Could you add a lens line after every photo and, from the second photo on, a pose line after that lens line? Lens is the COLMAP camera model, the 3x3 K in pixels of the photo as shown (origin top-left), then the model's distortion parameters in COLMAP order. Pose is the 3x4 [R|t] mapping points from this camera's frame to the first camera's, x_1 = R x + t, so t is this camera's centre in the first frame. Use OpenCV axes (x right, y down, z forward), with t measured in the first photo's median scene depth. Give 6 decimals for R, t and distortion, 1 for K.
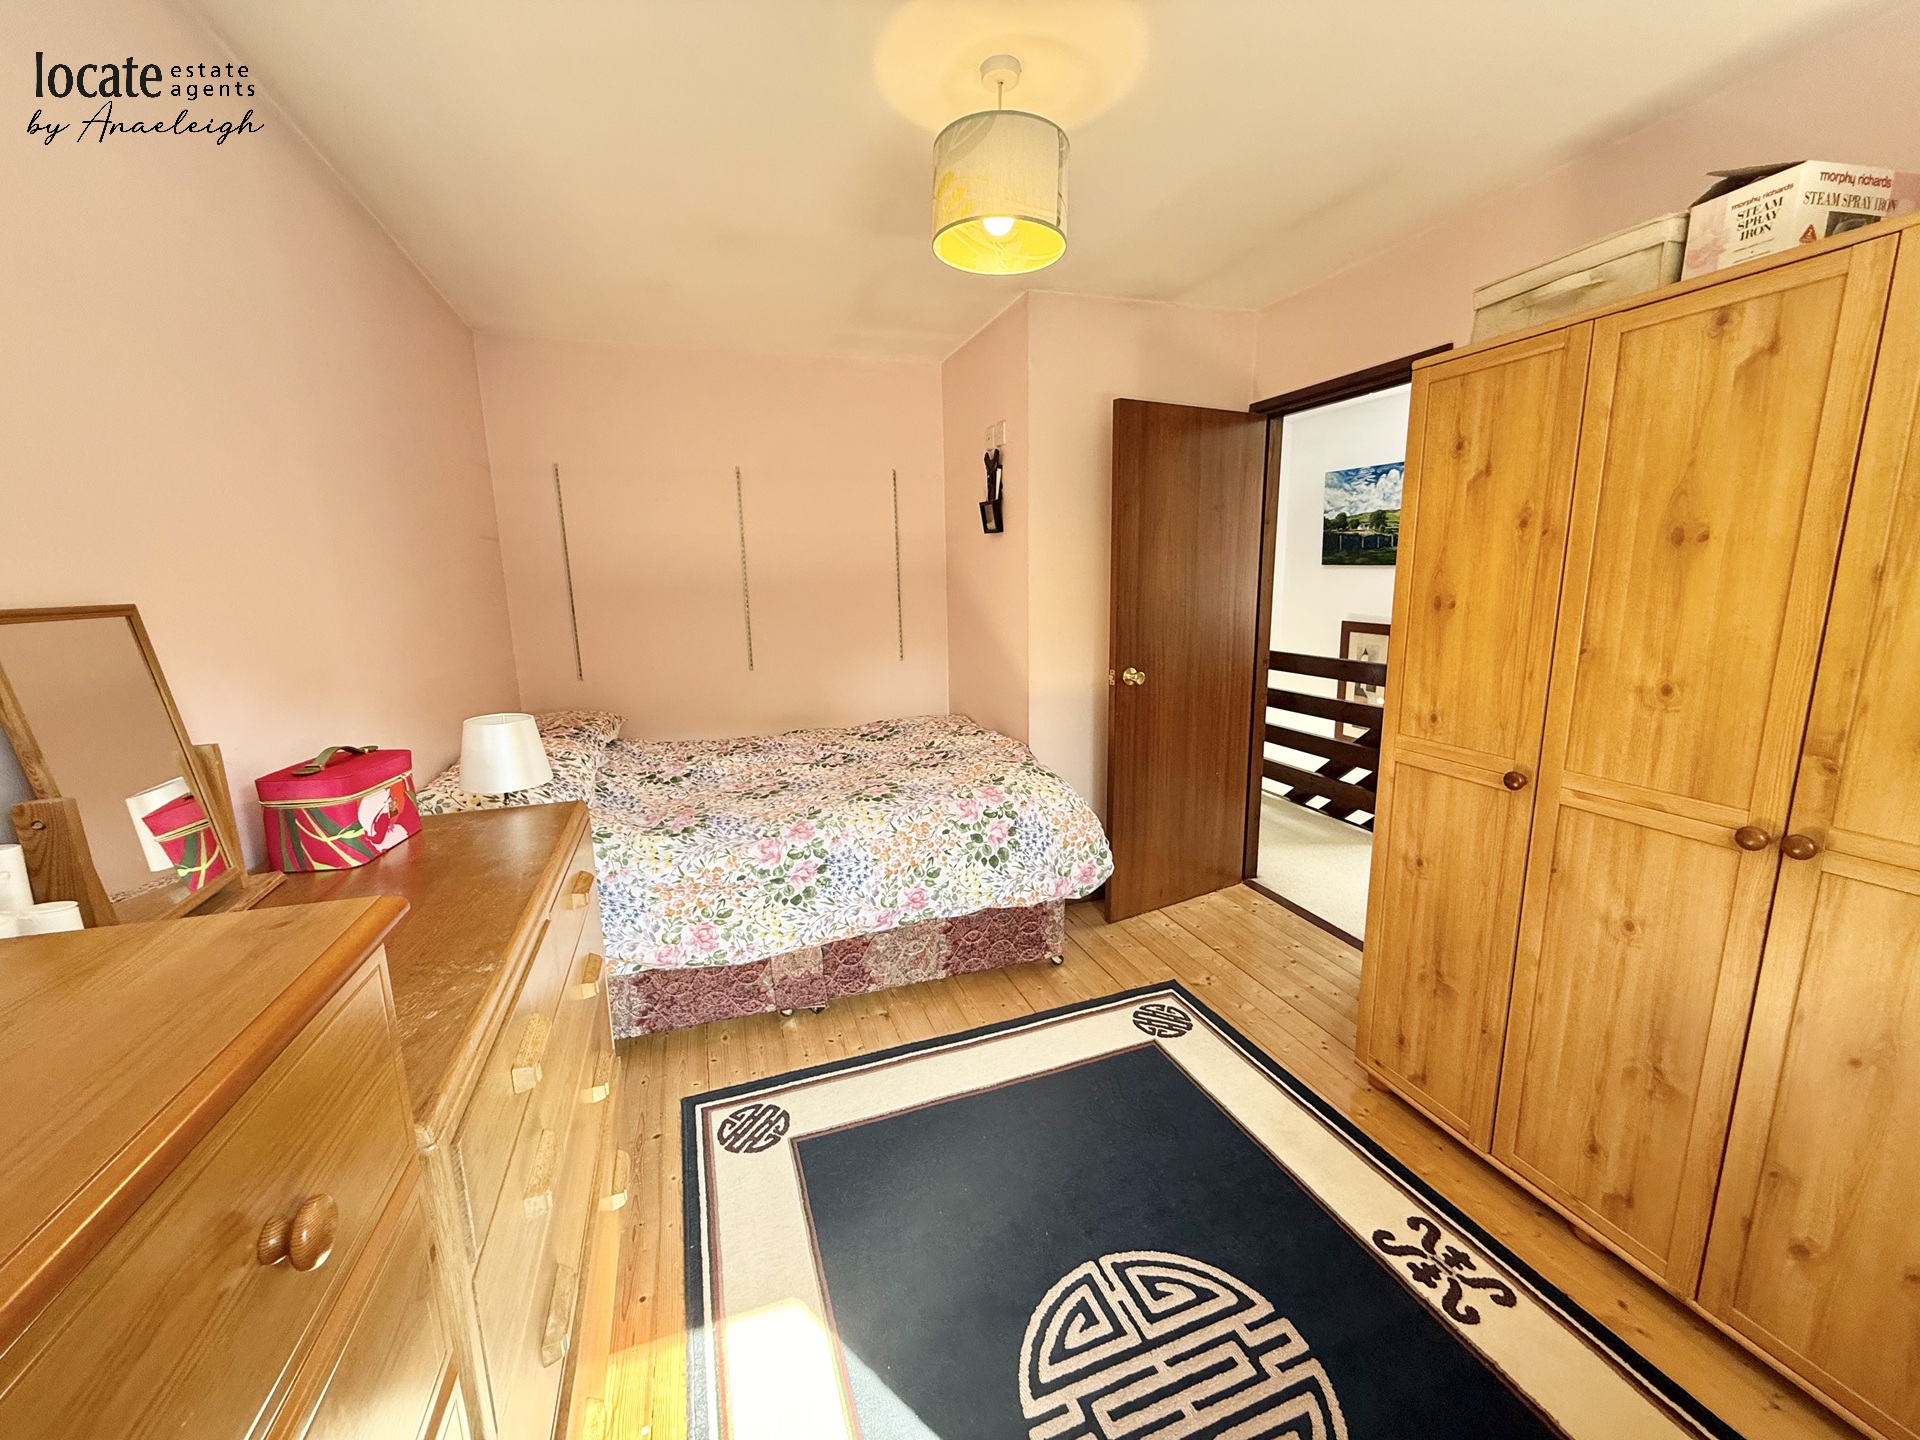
lens RADIAL K [[758.6, 0, 953.3], [0, 758.6, 721.2], [0, 0, 1]] dist [-0.001846, -0.000226]
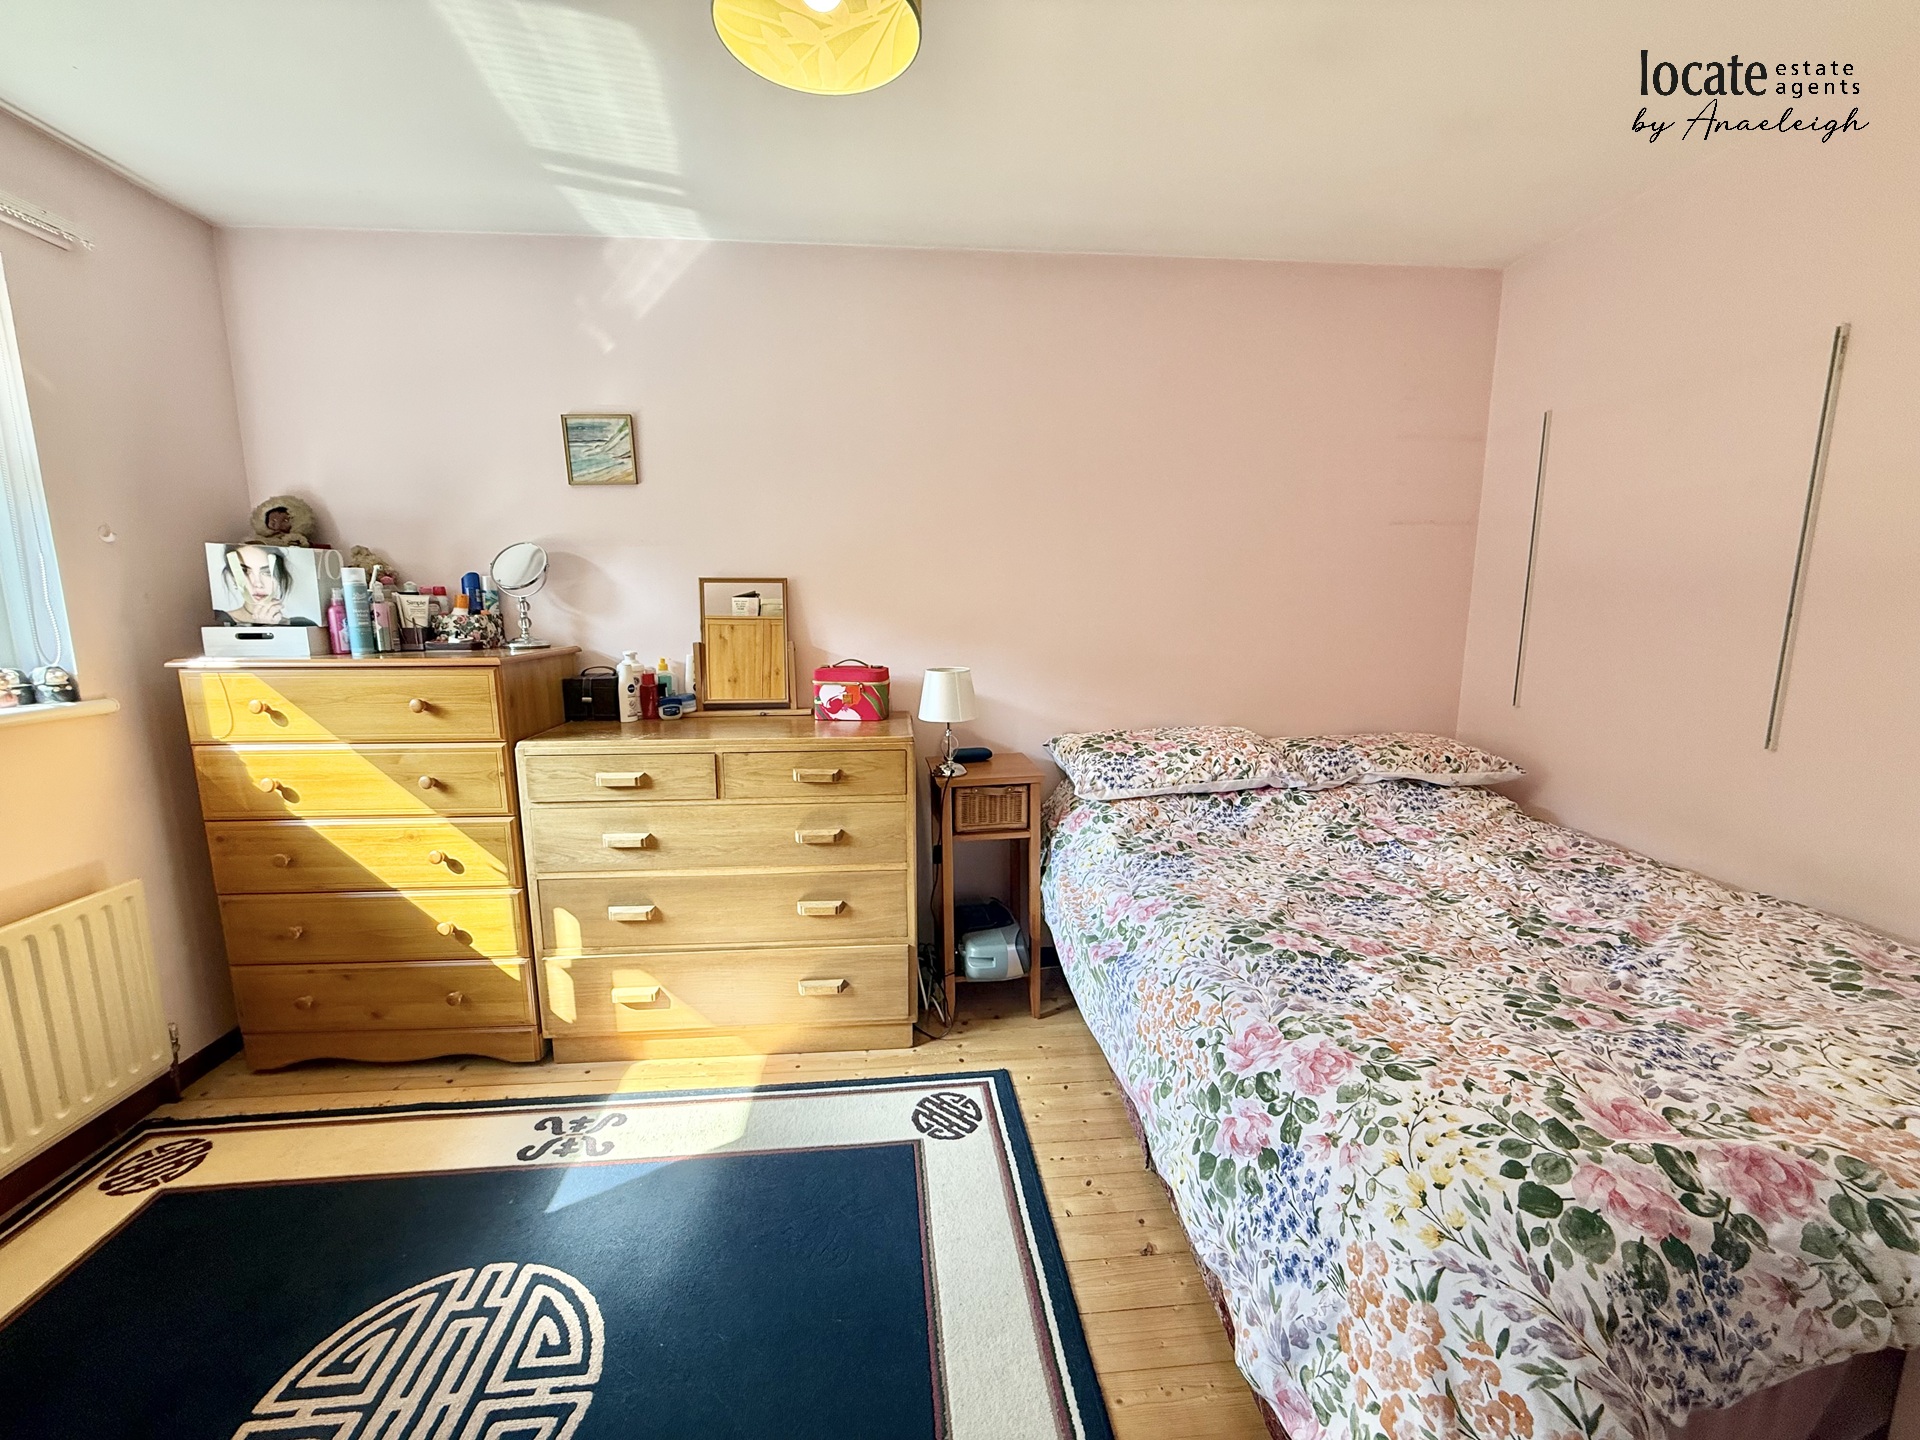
lens RADIAL K [[764.3, 0, 953.4], [0, 764.3, 718.7], [0, 0, 1]] dist [-0.003464, -0.000114]
pose [[-0.249637, 0.169839, -0.953329, 0.595691], [-0.181523, 0.958838, 0.218354, -0.180511], [0.951173, 0.227560, -0.208532, 1.091484]]
